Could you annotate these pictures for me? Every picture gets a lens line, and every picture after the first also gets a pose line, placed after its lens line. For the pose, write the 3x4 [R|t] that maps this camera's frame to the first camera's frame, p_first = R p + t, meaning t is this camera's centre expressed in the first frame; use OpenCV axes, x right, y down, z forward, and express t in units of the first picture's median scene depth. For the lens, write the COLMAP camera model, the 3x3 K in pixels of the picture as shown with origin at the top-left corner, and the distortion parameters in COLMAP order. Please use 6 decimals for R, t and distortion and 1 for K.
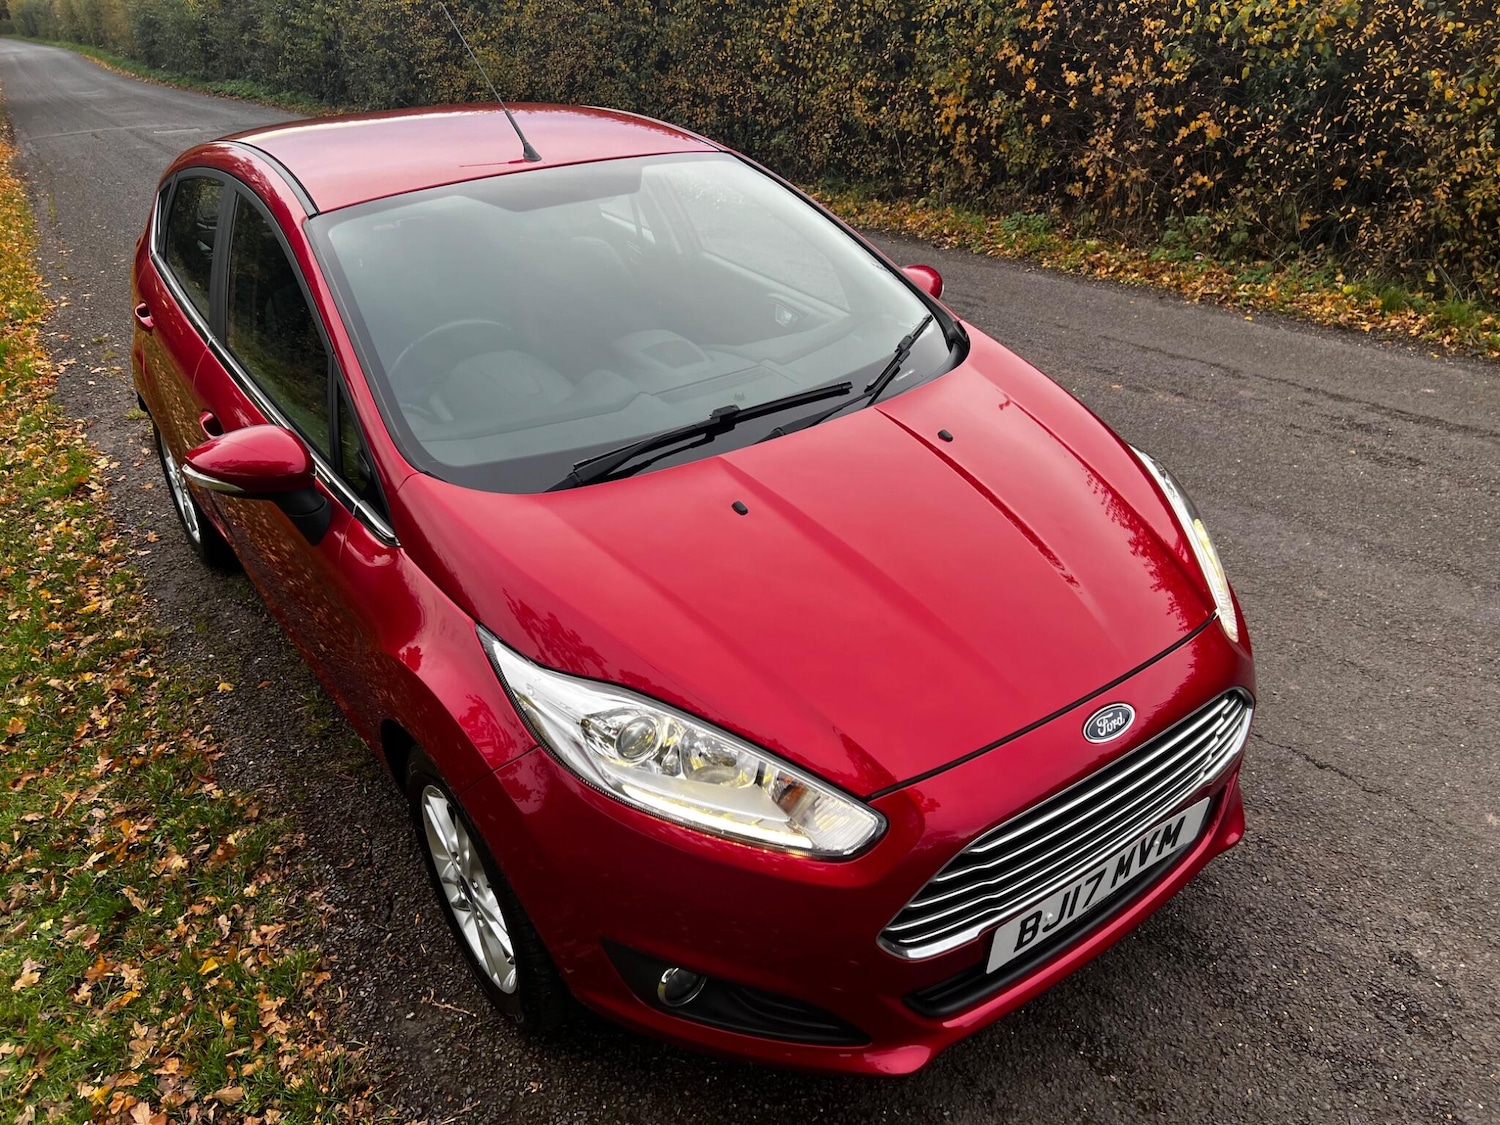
lens RADIAL K [[1137.7, 0, 749.6], [0, 1137.7, 575.4], [0, 0, 1]] dist [0.044630, -0.051611]
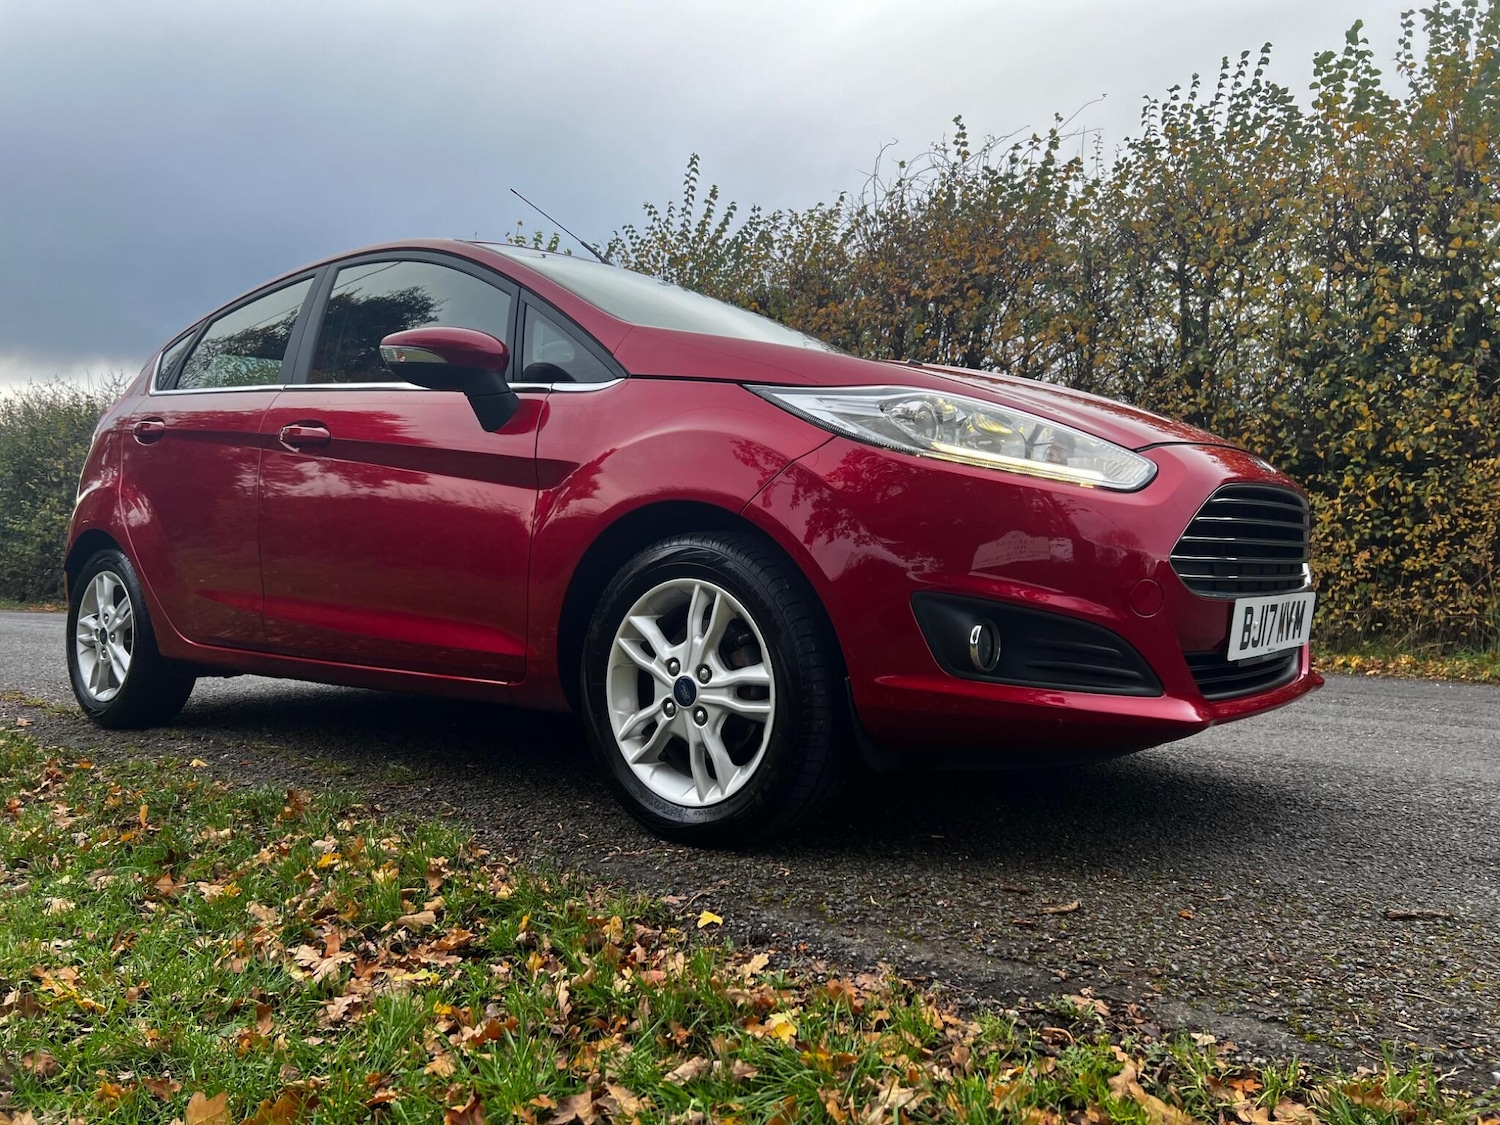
lens RADIAL K [[1137.7, 0, 743.8], [0, 1137.7, 565.4], [0, 0, 1]] dist [0.044630, -0.051611]
pose [[0.962668, 0.054978, 0.265043, -0.355774], [0.079293, 0.878928, -0.470317, 0.492253], [-0.258810, 0.473775, 0.841757, 0.094761]]
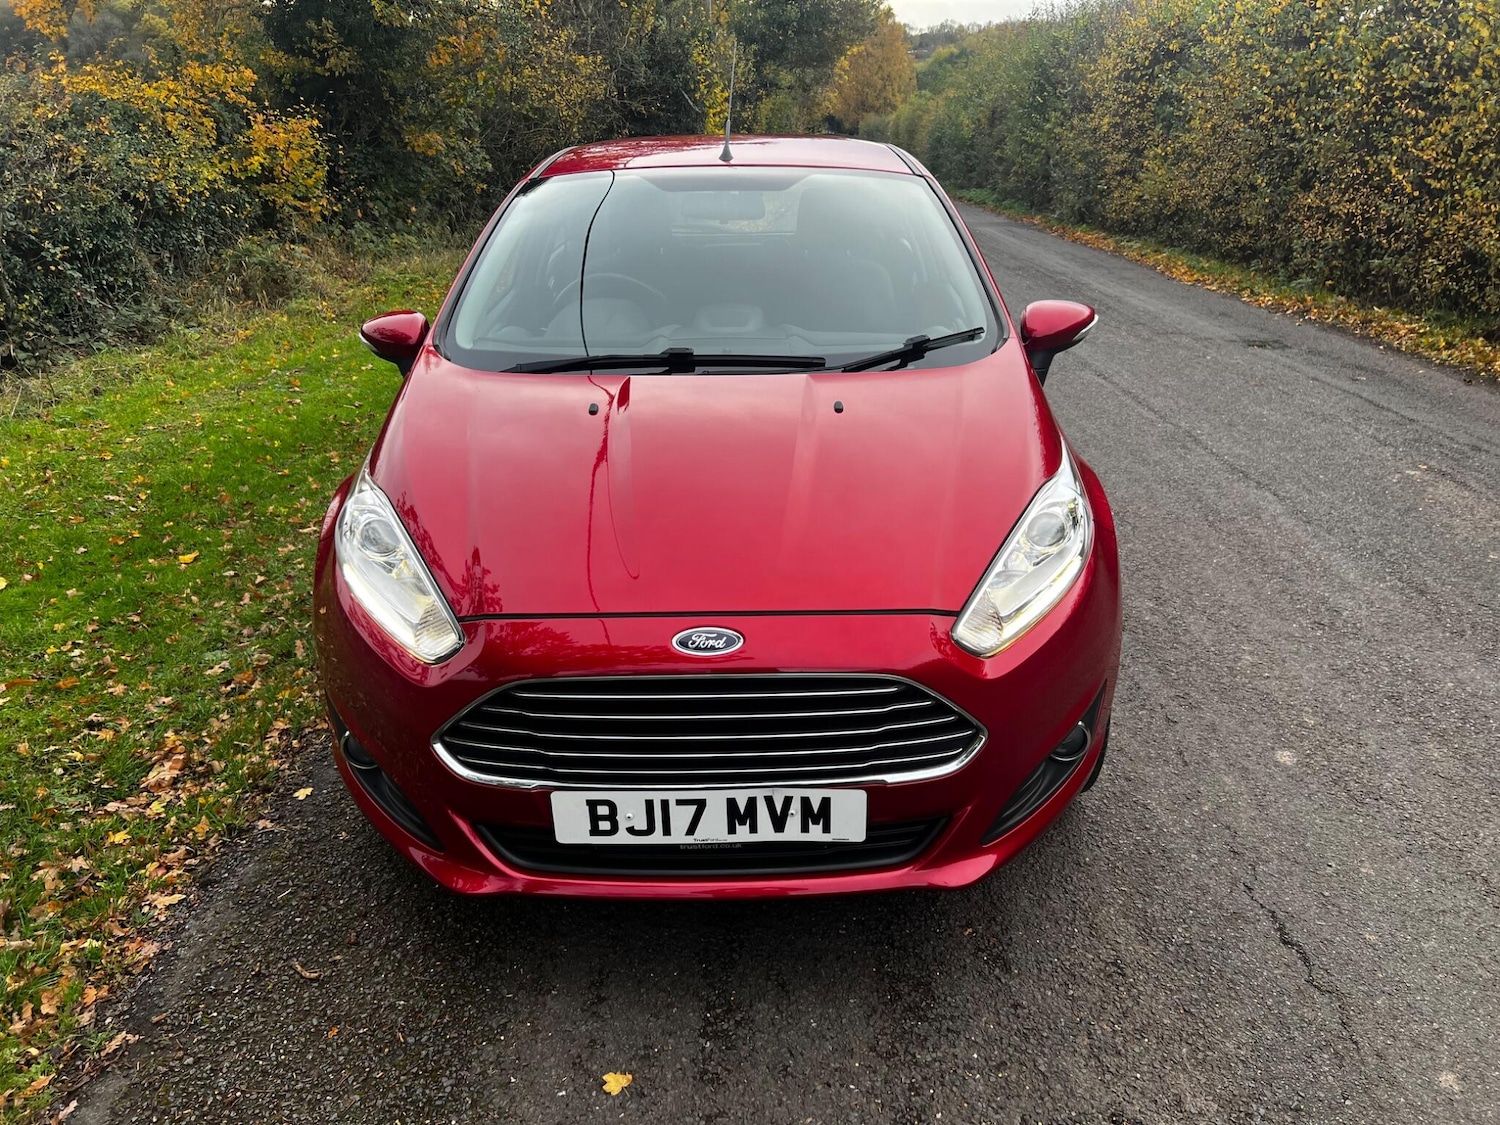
lens RADIAL K [[1137.7, 0, 756.1], [0, 1137.7, 546.9], [0, 0, 1]] dist [0.044630, -0.051611]
pose [[0.811695, 0.240351, -0.532337, 0.559385], [-0.302873, 0.952502, -0.031759, 0.043525], [0.499418, 0.187009, 0.845937, 0.095612]]
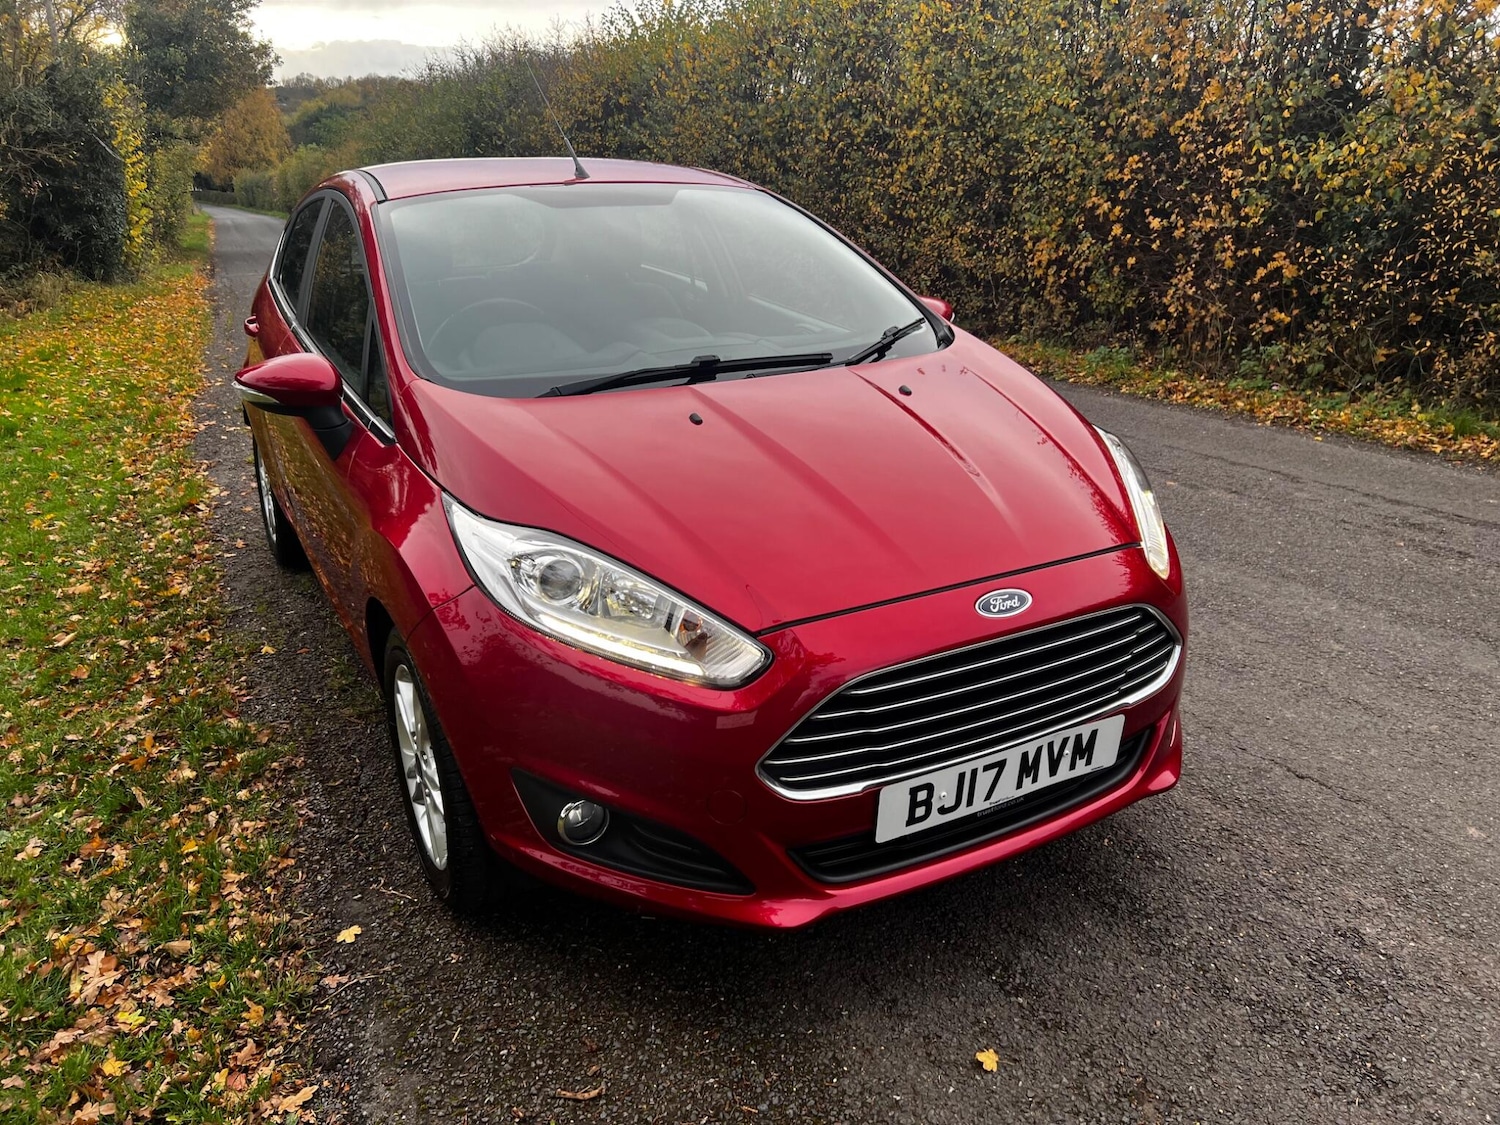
lens RADIAL K [[1137.7, 0, 761.4], [0, 1137.7, 552.9], [0, 0, 1]] dist [0.044630, -0.051611]
pose [[0.993000, 0.063650, -0.099501, 0.124654], [-0.079300, 0.983563, -0.162217, 0.174602], [0.087540, 0.168972, 0.981726, -0.038003]]
